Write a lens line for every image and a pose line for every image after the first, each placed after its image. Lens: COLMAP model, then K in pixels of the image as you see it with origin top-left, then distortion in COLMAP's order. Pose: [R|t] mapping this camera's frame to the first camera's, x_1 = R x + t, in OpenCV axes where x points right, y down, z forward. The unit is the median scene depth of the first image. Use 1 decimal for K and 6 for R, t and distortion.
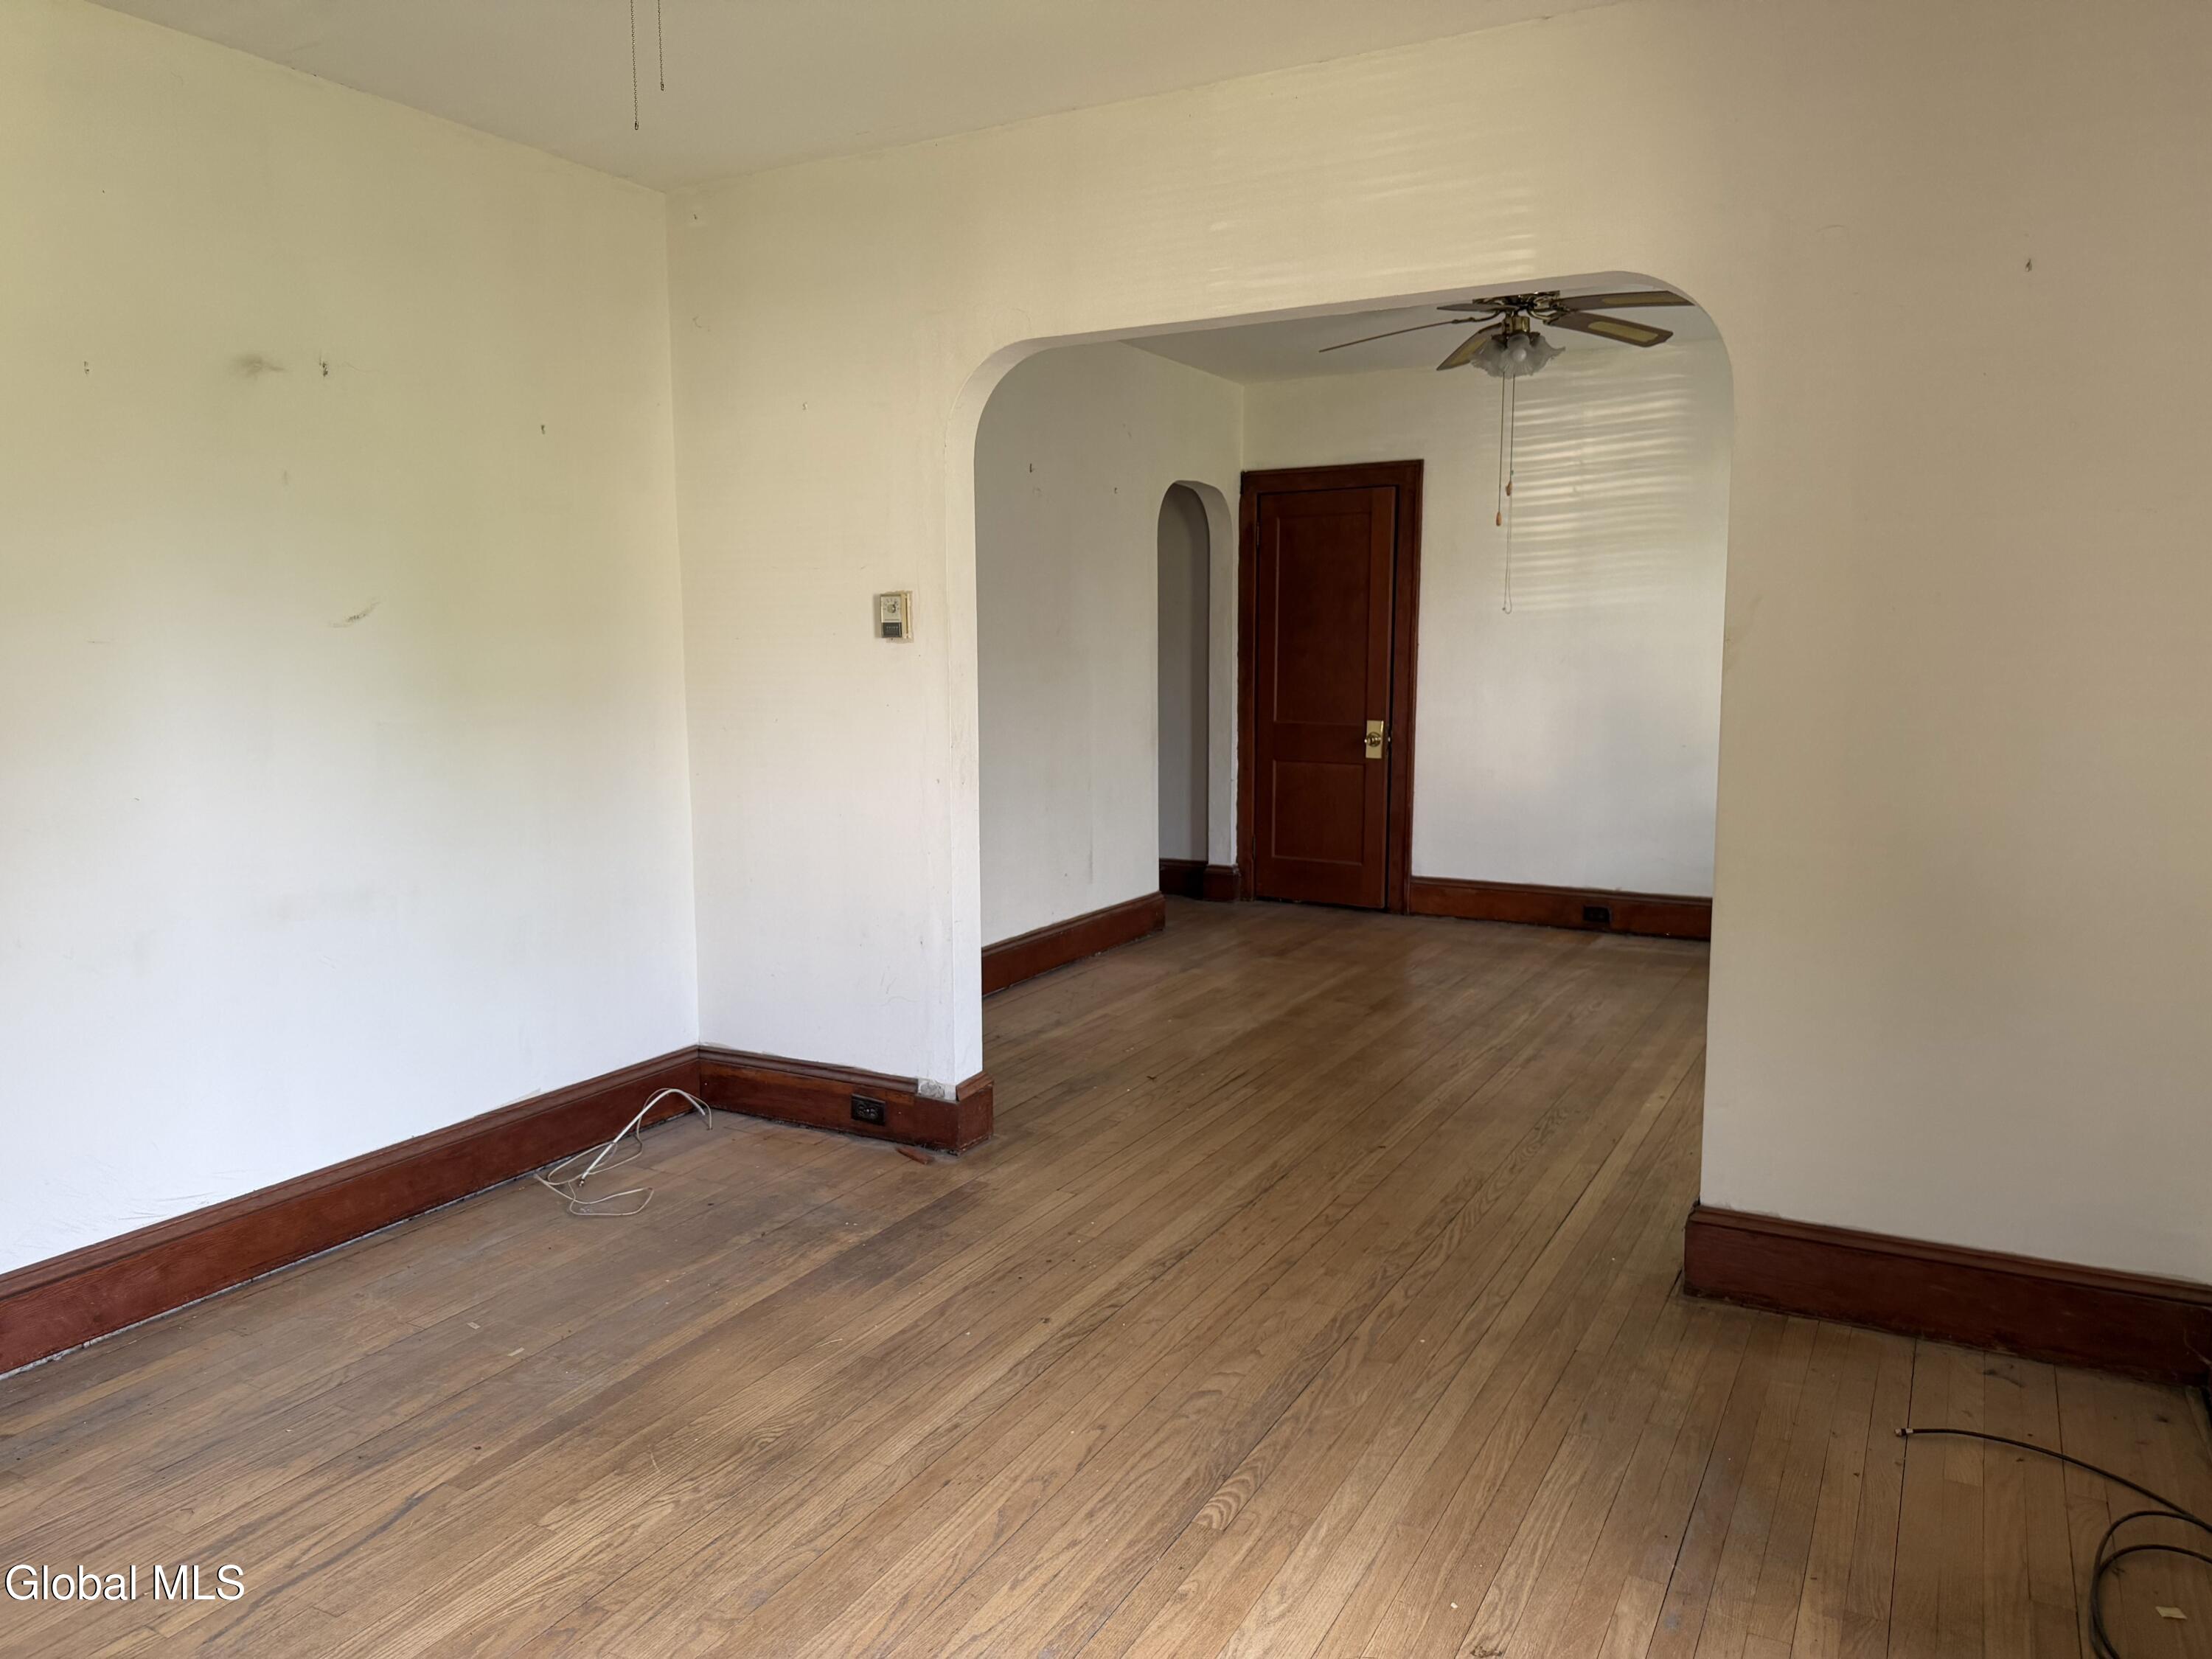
lens RADIAL K [[1579.7, 0, 1093.9], [0, 1579.7, 805.1], [0, 0, 1]] dist [0.062172, -0.066447]
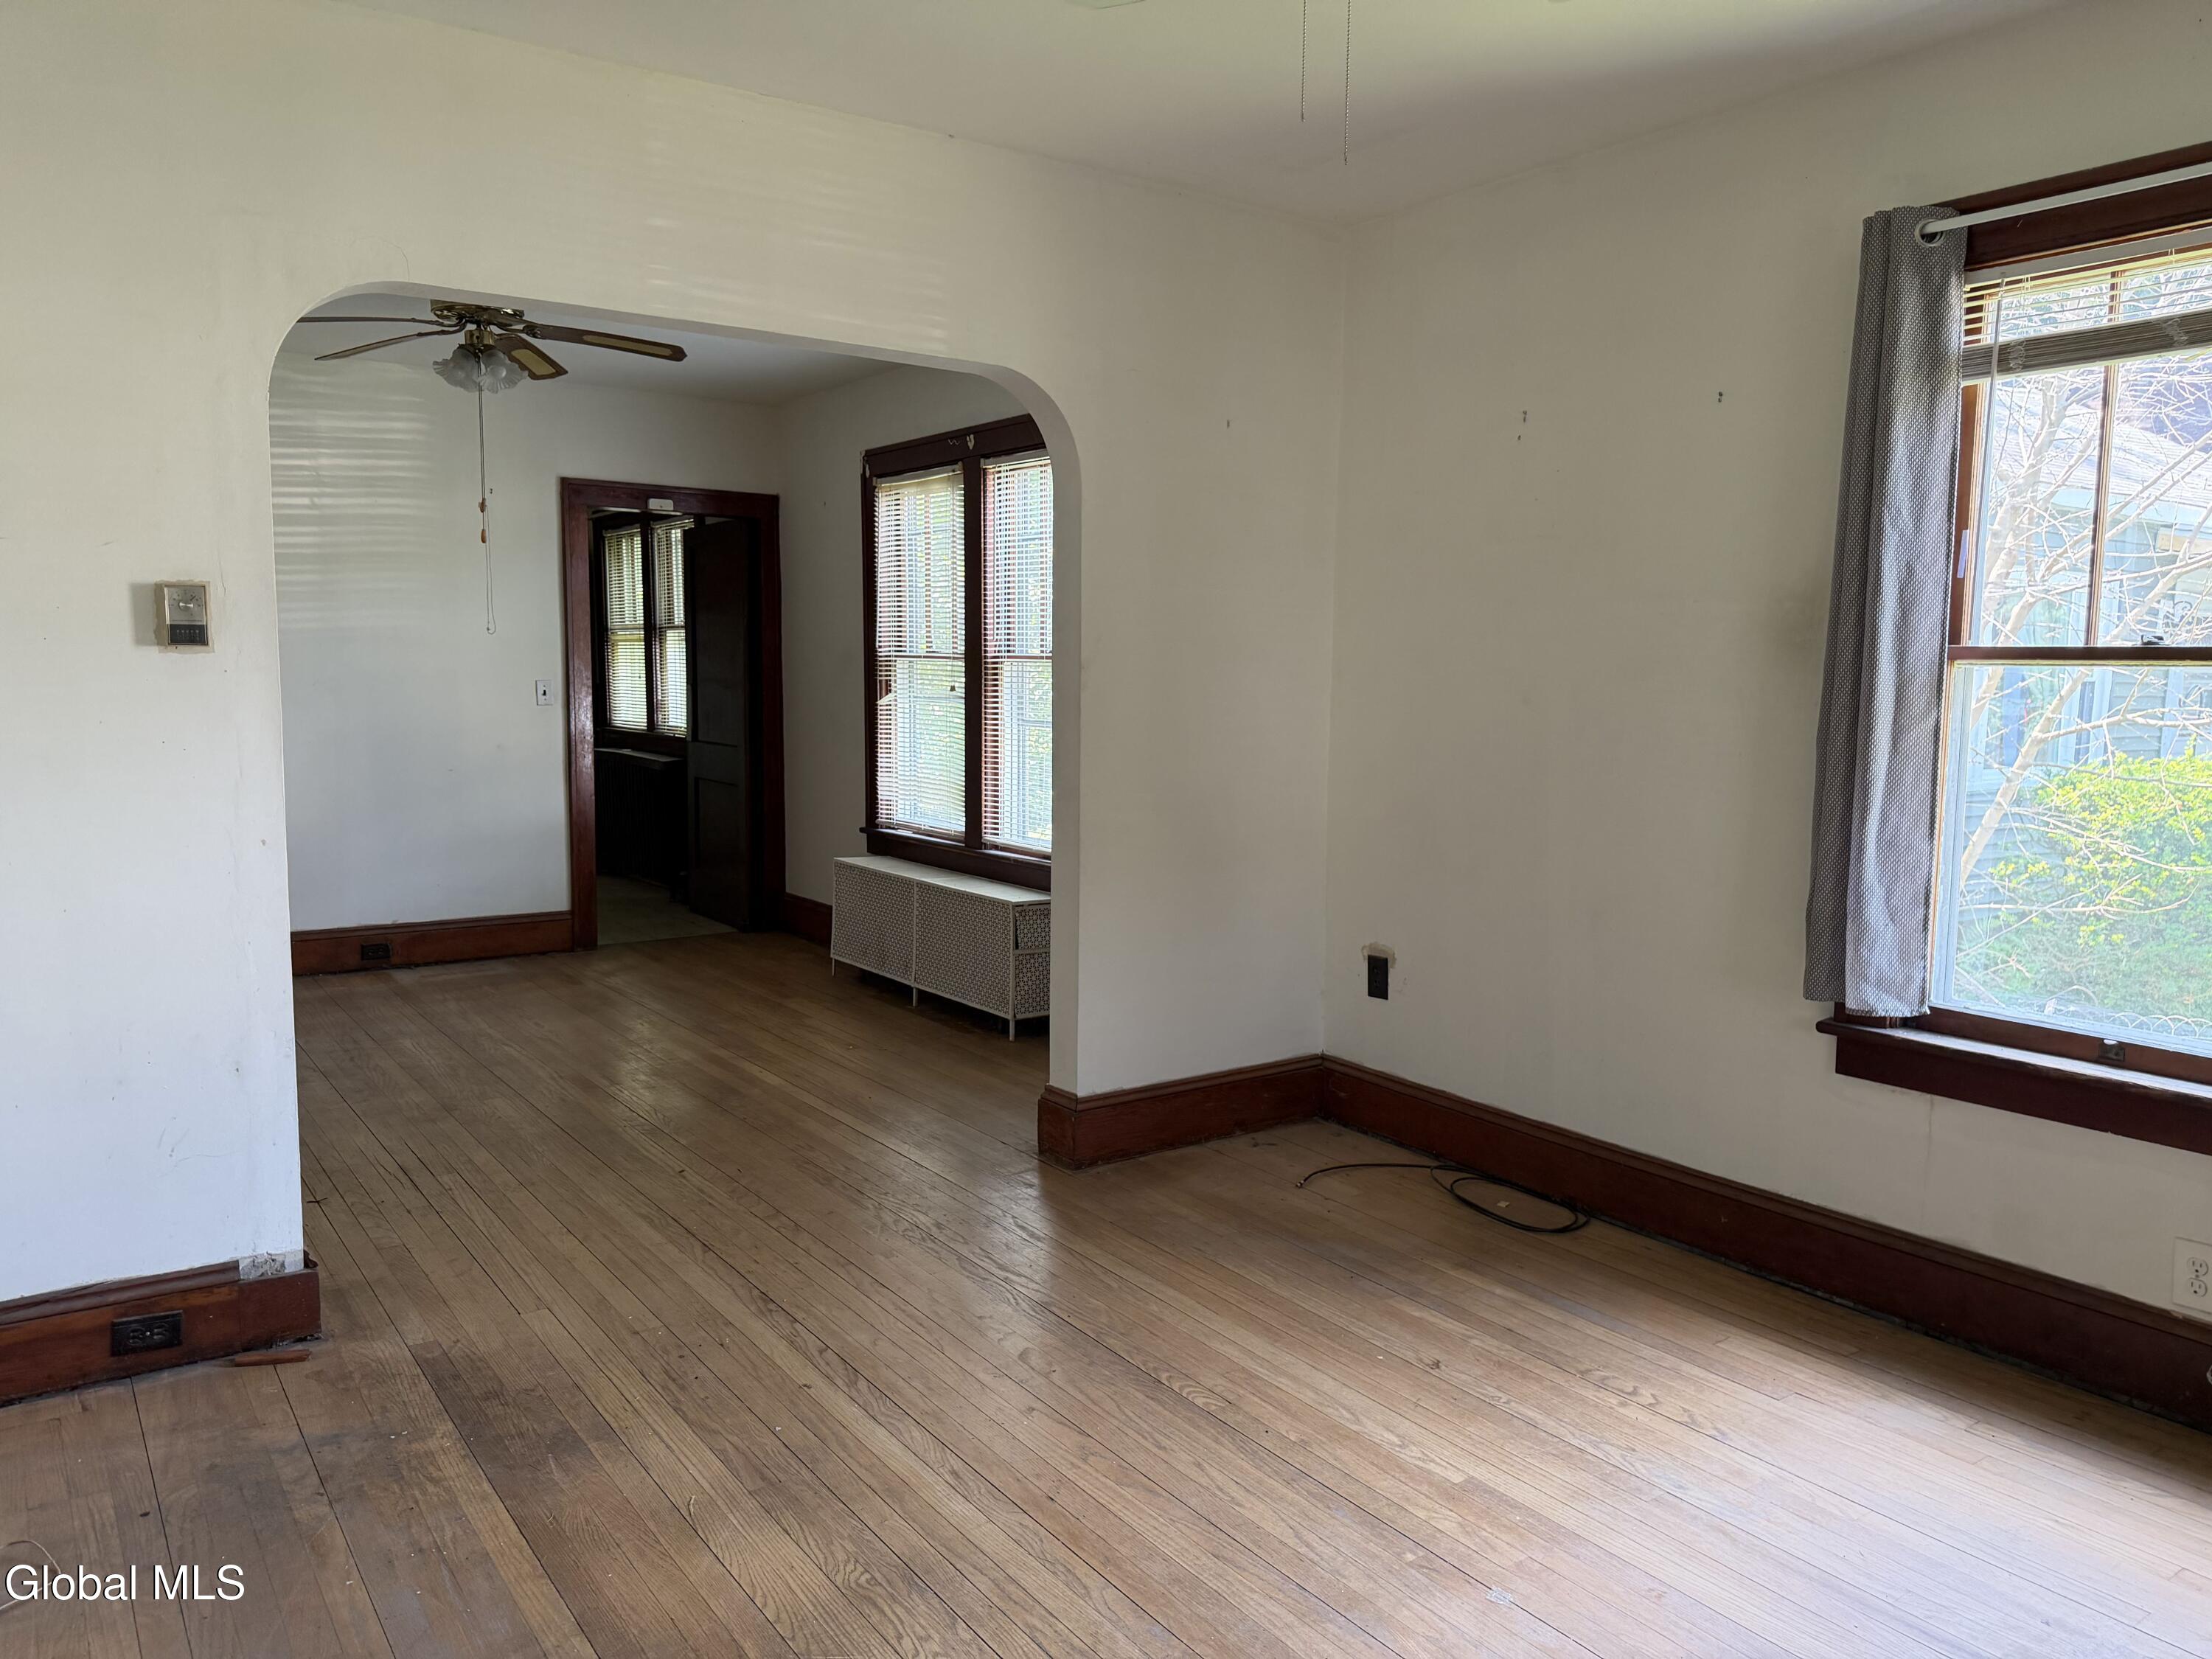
lens RADIAL K [[1579.7, 0, 1117.7], [0, 1579.7, 789.1], [0, 0, 1]] dist [0.062172, -0.066447]
pose [[0.435999, -0.065193, 0.897583, -0.761002], [0.090883, 0.995463, 0.028156, -0.032894], [-0.895346, 0.069299, 0.439946, 0.399382]]
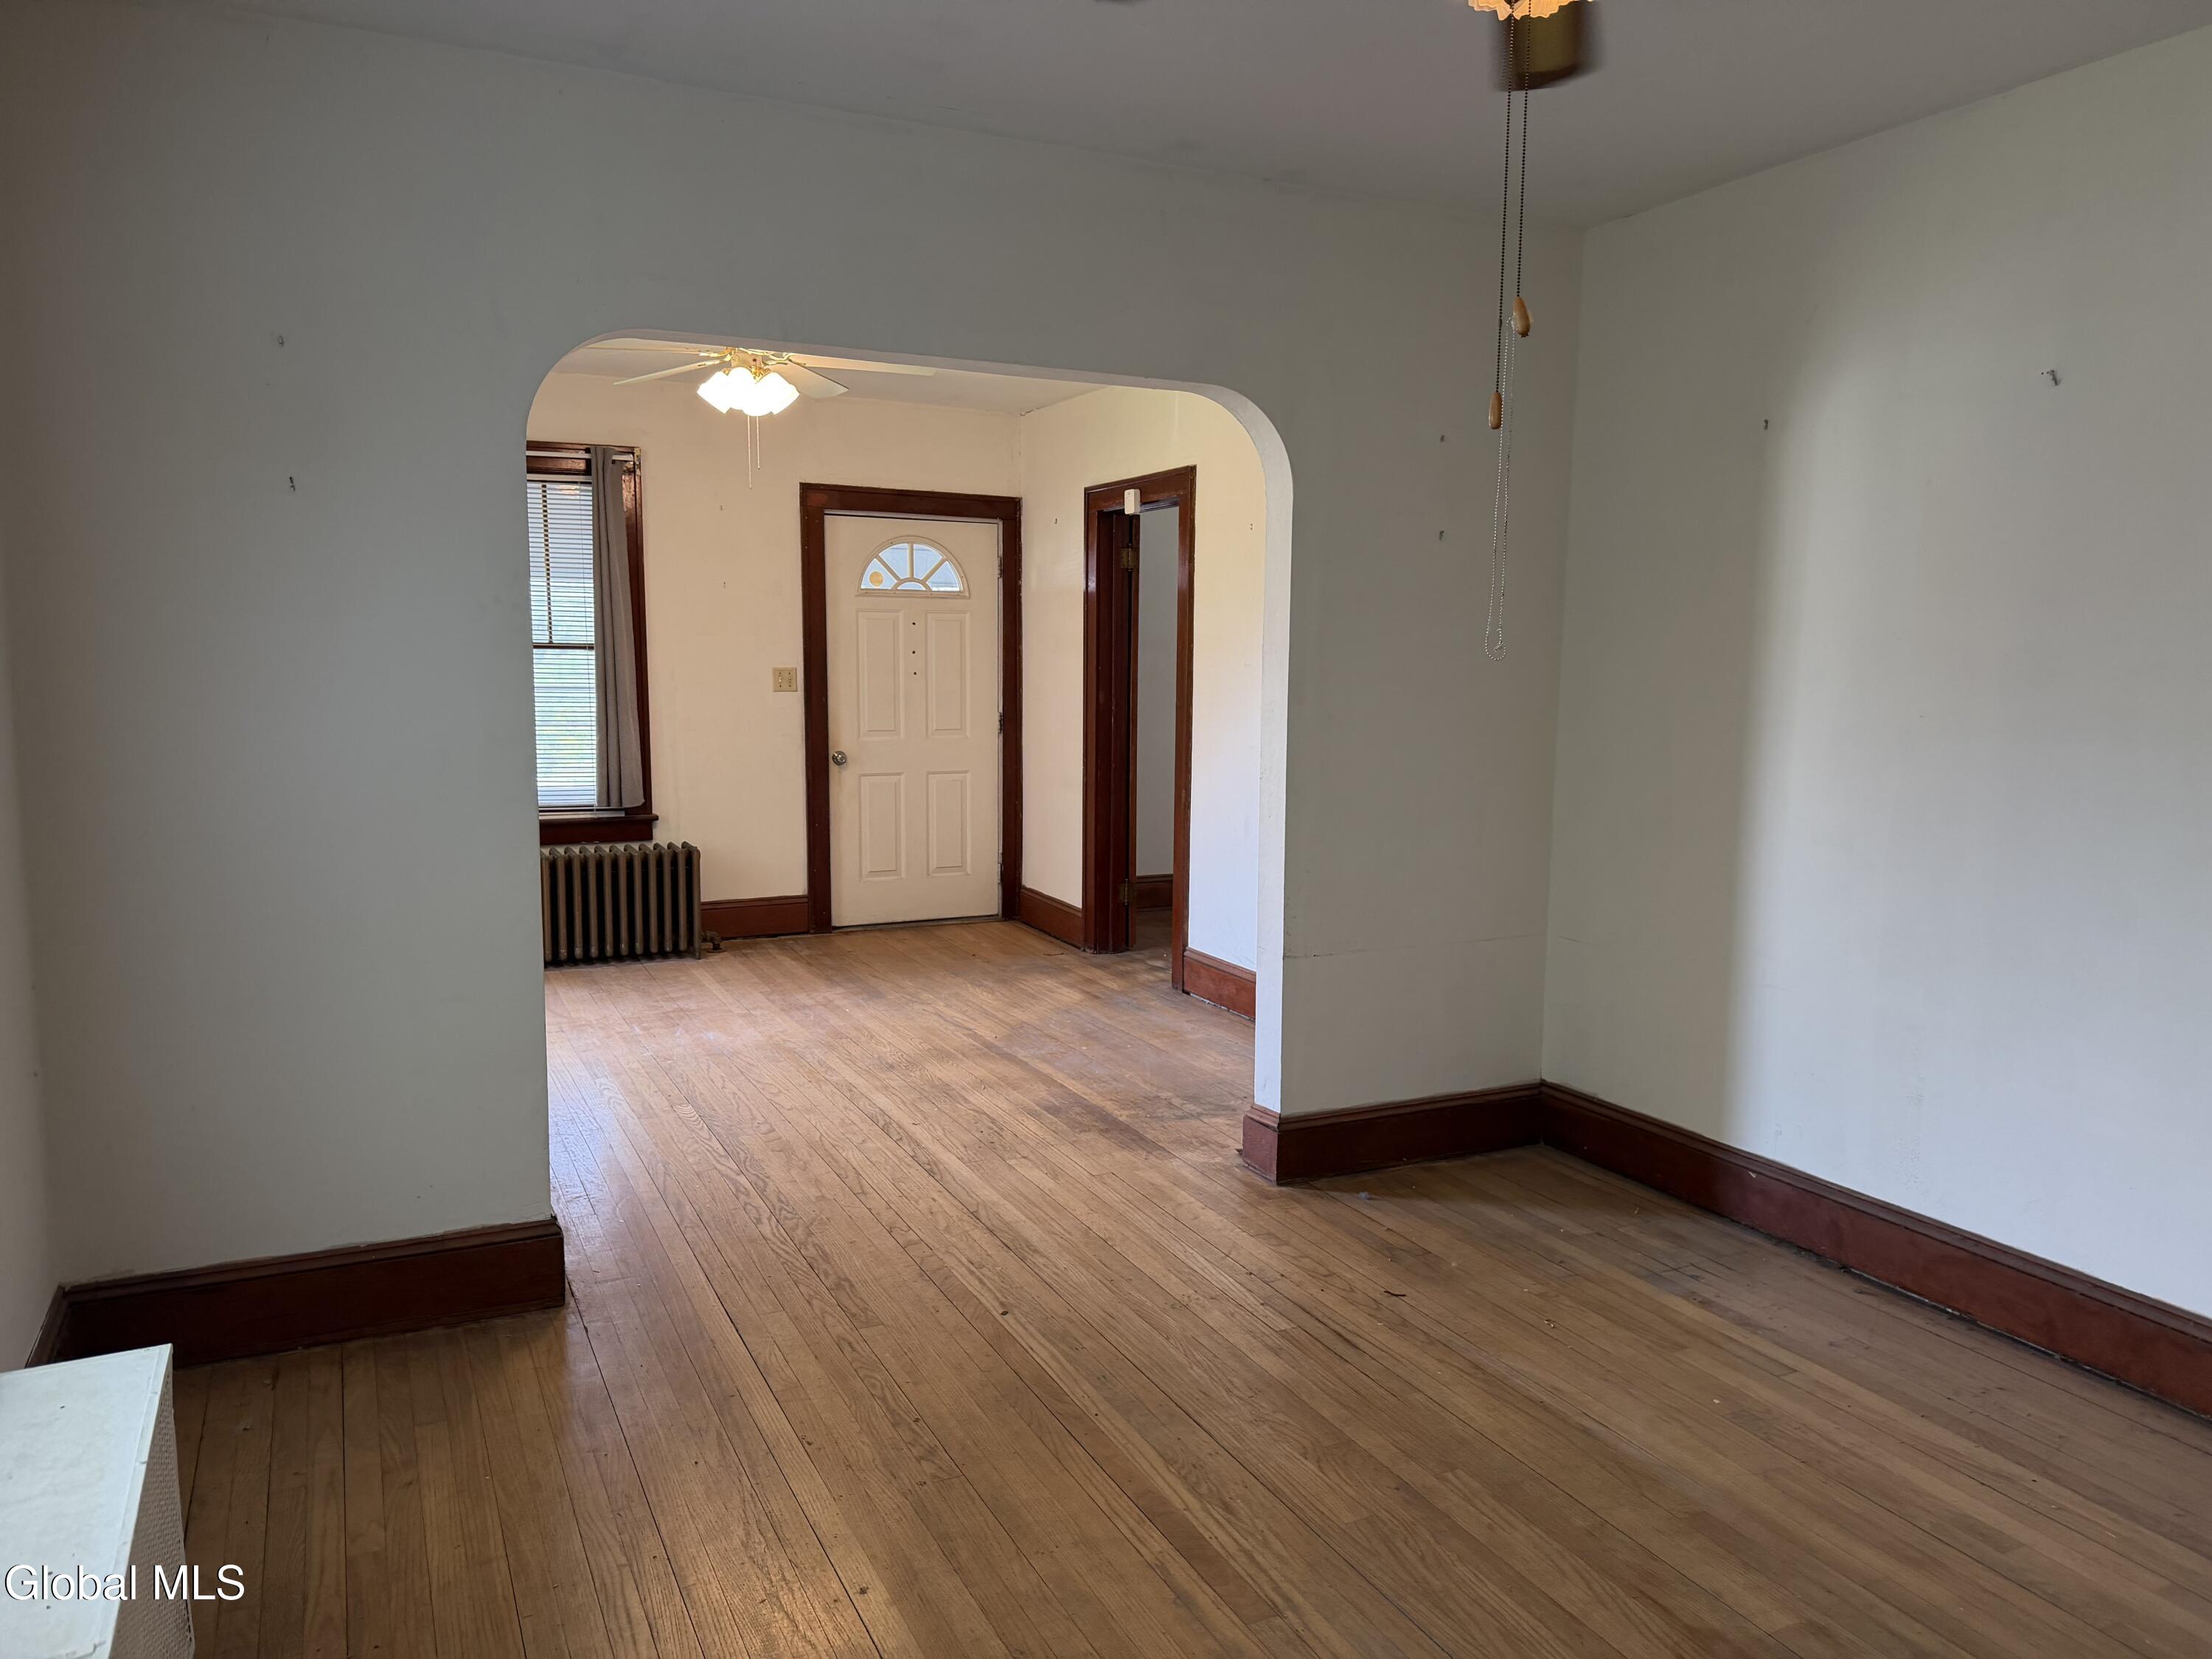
lens RADIAL K [[1579.7, 0, 1117.0], [0, 1579.7, 819.4], [0, 0, 1]] dist [0.062172, -0.066447]
pose [[-0.580096, 0.089139, -0.809656, 1.031365], [-0.097640, 0.979217, 0.177763, -0.236759], [0.808675, 0.182174, -0.559337, 1.919461]]
